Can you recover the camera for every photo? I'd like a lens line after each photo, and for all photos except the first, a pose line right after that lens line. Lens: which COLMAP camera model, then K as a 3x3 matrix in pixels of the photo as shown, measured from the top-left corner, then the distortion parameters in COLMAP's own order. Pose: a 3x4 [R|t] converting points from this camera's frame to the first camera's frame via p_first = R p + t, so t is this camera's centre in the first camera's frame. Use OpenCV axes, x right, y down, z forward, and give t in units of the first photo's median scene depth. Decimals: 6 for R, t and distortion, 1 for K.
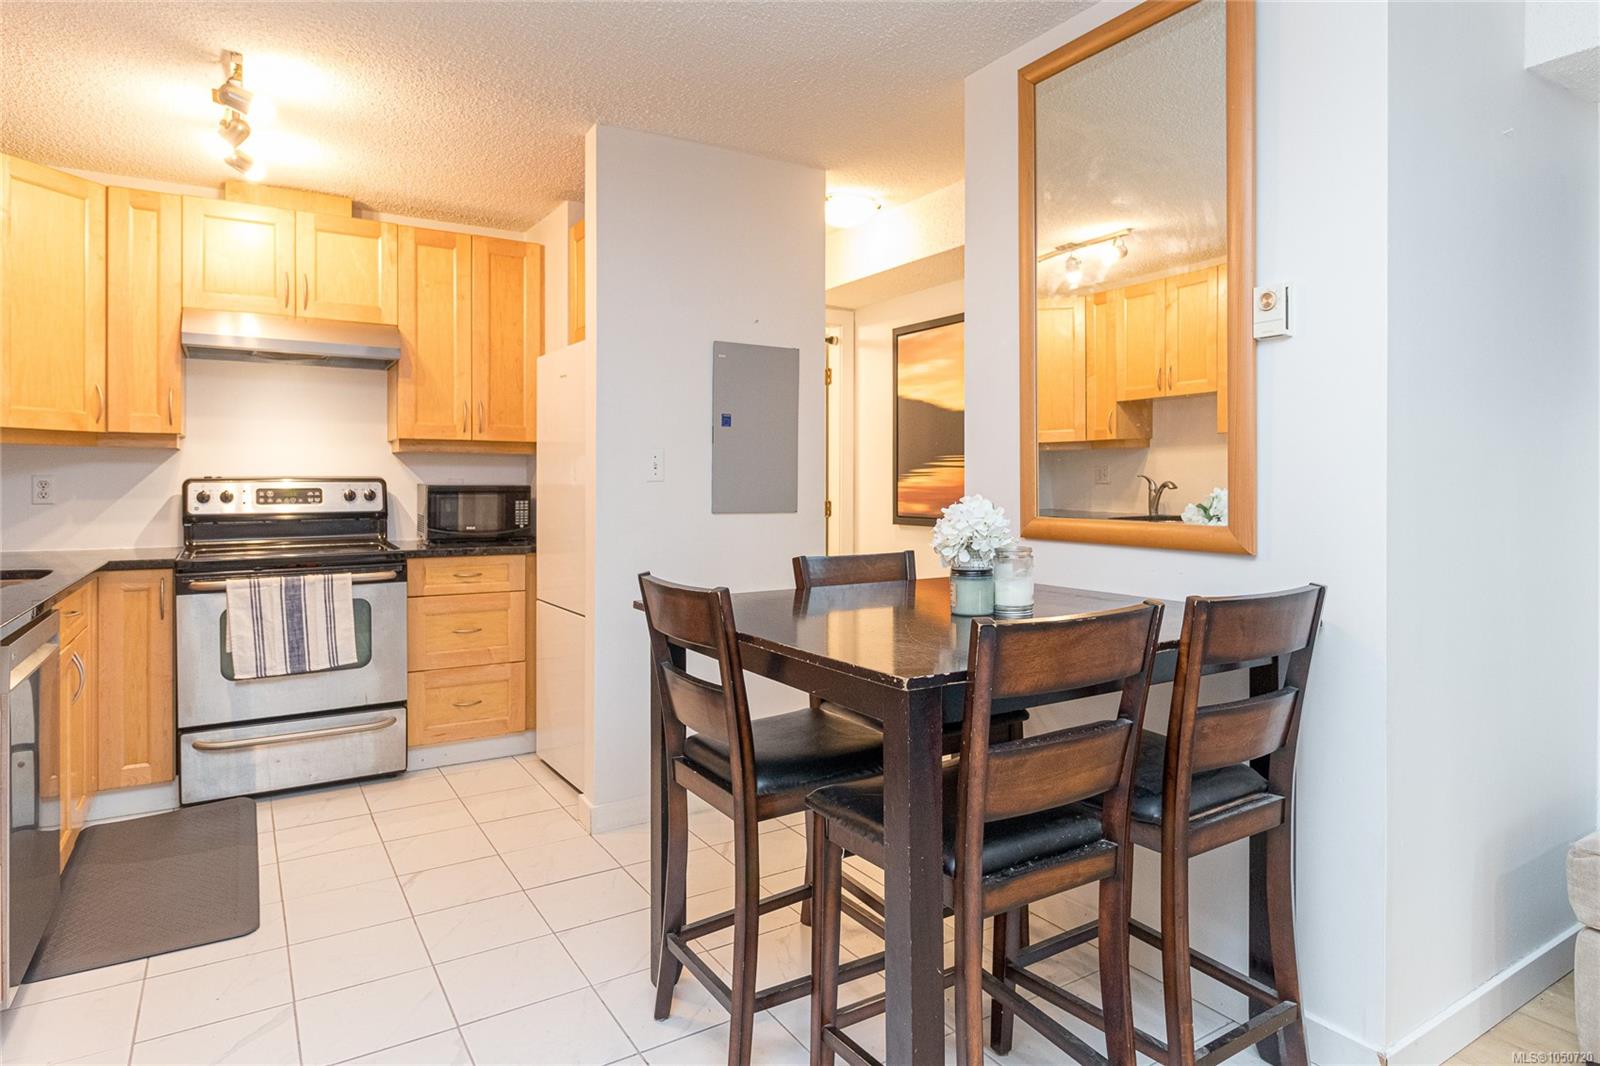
lens RADIAL K [[919.4, 0, 793.4], [0, 919.4, 485.9], [0, 0, 1]] dist [-0.004453, -0.000643]
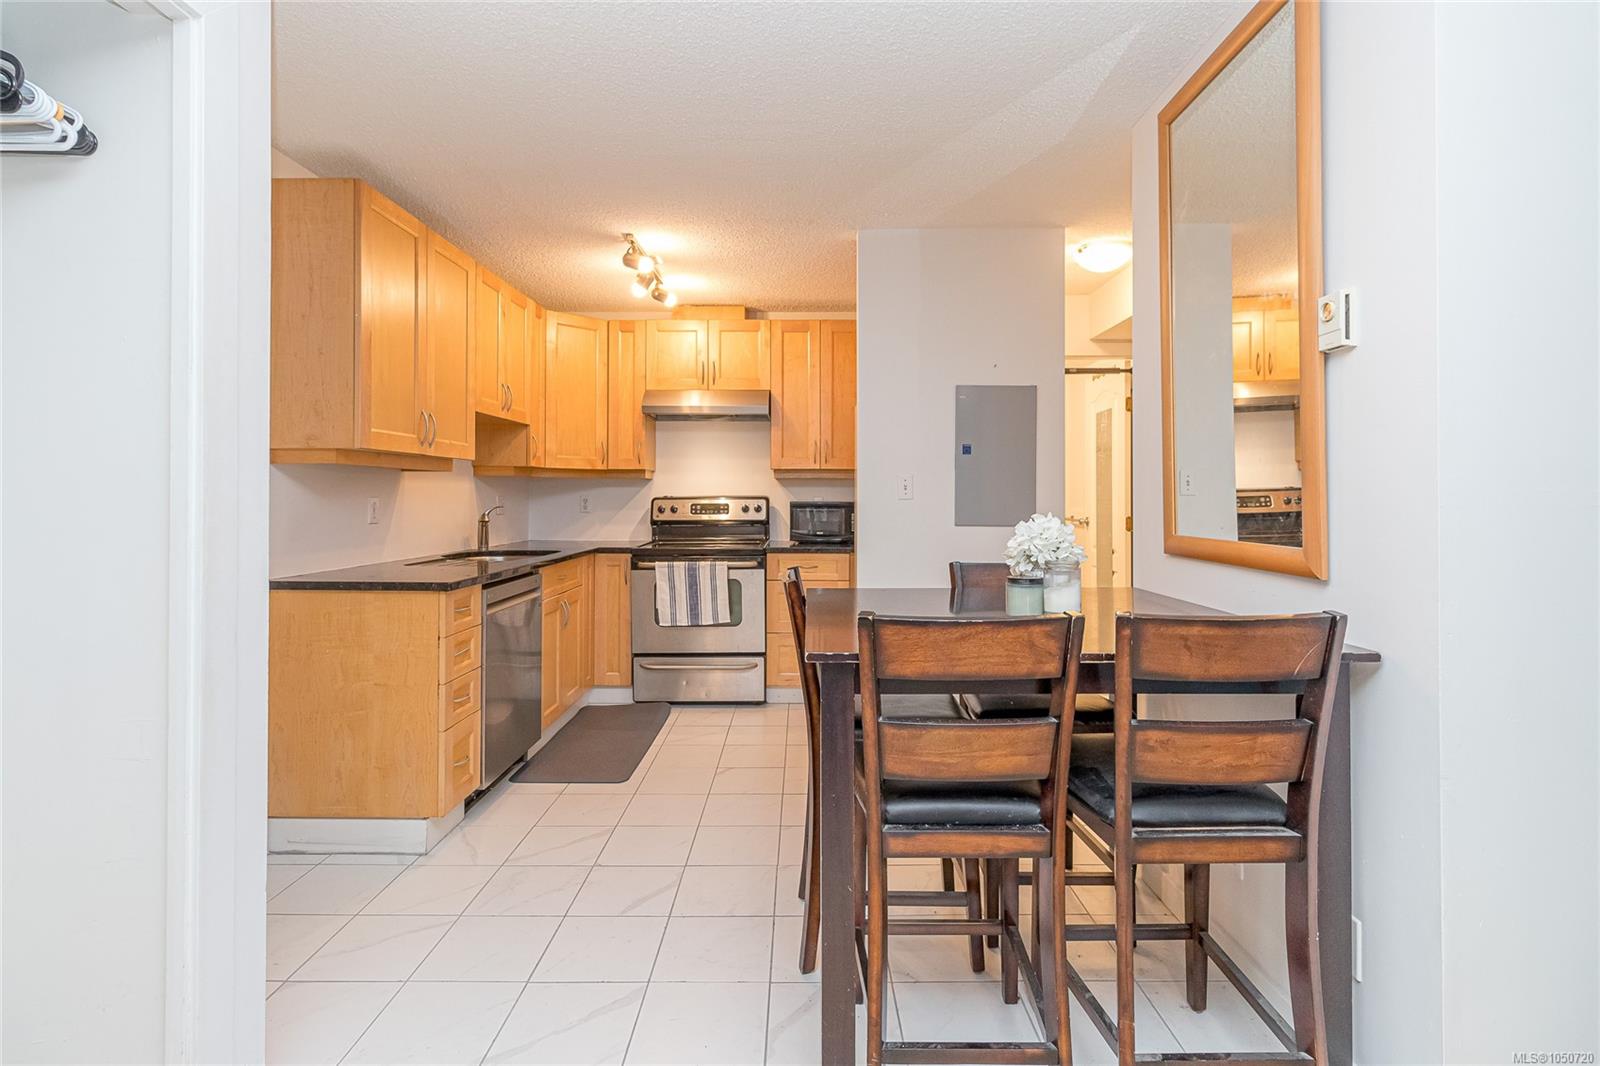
lens RADIAL K [[759.7, 0, 803.8], [0, 759.7, 490.0], [0, 0, 1]] dist [0.001100, -0.000035]
pose [[0.846473, -0.006079, -0.532397, 0.262523], [-0.001576, 0.999902, -0.013923, -0.002903], [0.532429, 0.012625, 0.846380, 0.028867]]
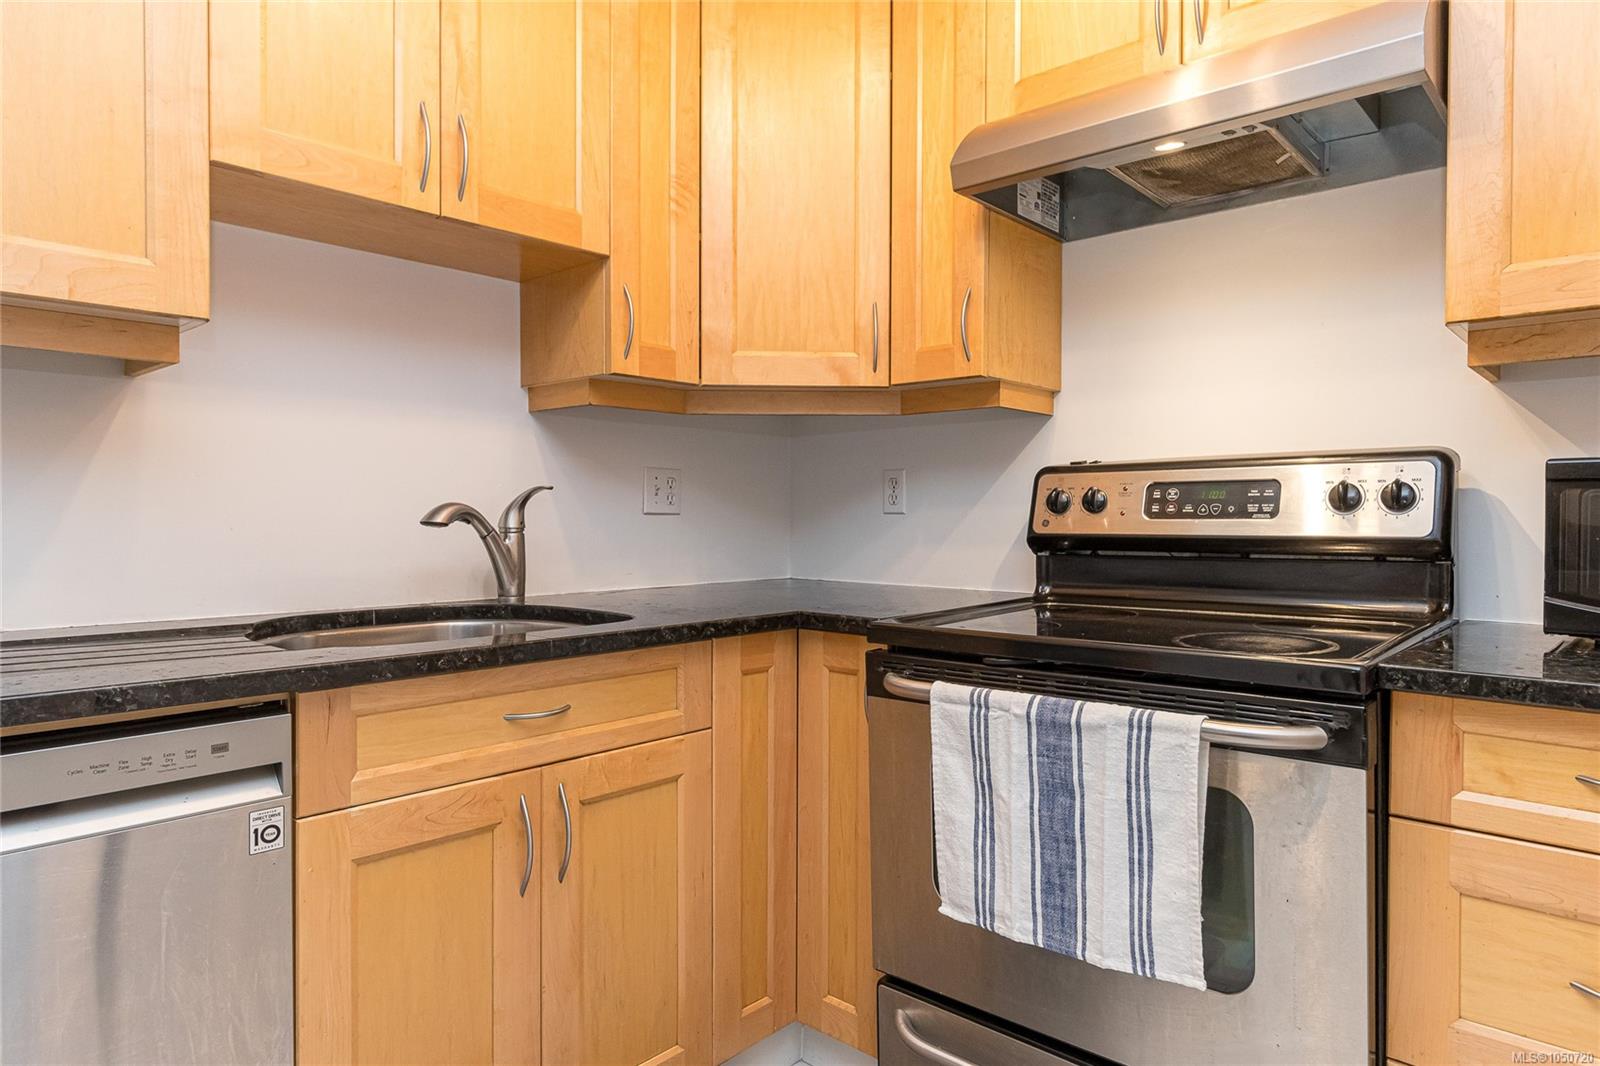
lens RADIAL K [[943.1, 0, 800.8], [0, 943.1, 517.0], [0, 0, 1]] dist [-0.032020, -0.000452]
pose [[0.276481, 0.001485, -0.961018, -0.184911], [-0.006177, 0.999981, -0.000232, 0.022463], [0.961000, 0.006000, 0.276485, 0.735861]]
